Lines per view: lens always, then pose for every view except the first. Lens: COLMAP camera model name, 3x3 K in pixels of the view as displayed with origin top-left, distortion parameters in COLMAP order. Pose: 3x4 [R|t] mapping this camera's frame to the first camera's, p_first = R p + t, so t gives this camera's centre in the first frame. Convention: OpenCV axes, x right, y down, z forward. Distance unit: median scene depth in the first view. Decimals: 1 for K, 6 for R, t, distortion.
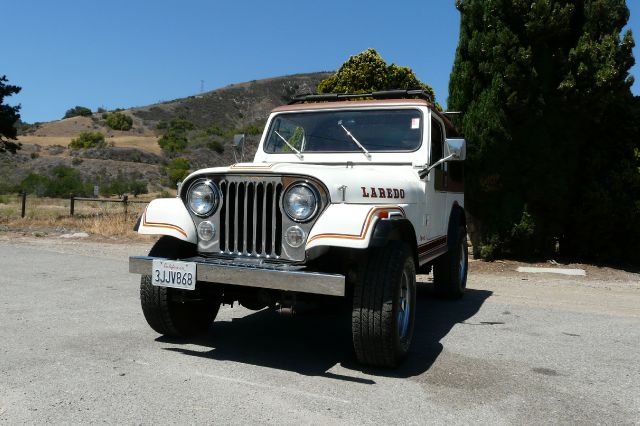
lens RADIAL K [[535.7, 0, 320.2], [0, 535.7, 217.6], [0, 0, 1]] dist [-0.077702, 0.087473]
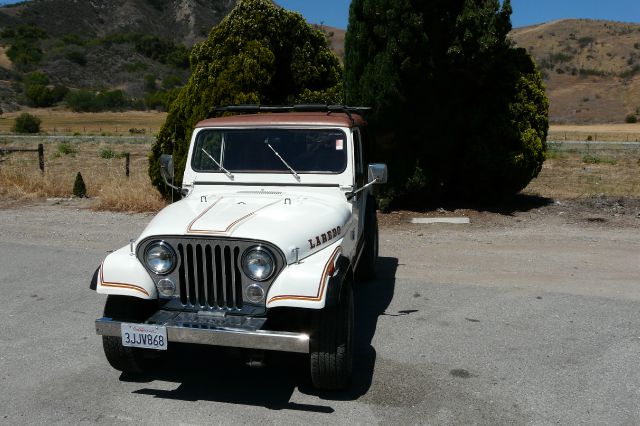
lens RADIAL K [[535.7, 0, 320.2], [0, 535.7, 217.6], [0, 0, 1]] dist [-0.077702, 0.087473]
pose [[0.974344, -0.077431, 0.211326, -0.099322], [0.040396, 0.983873, 0.174246, -0.222660], [-0.221410, -0.161239, 0.961759, -0.056259]]
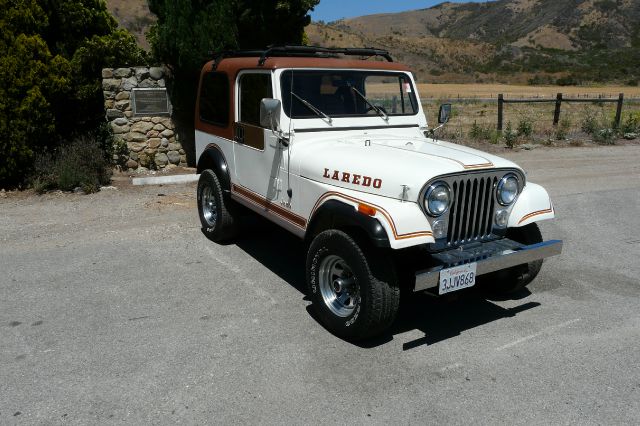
lens RADIAL K [[527.0, 0, 316.2], [0, 527.0, 210.9], [0, 0, 1]] dist [-0.080928, 0.093743]
pose [[0.577483, -0.222473, 0.785506, -0.895868], [0.023152, 0.966231, 0.256637, -0.216161], [-0.816074, -0.130017, 0.563132, 0.485530]]
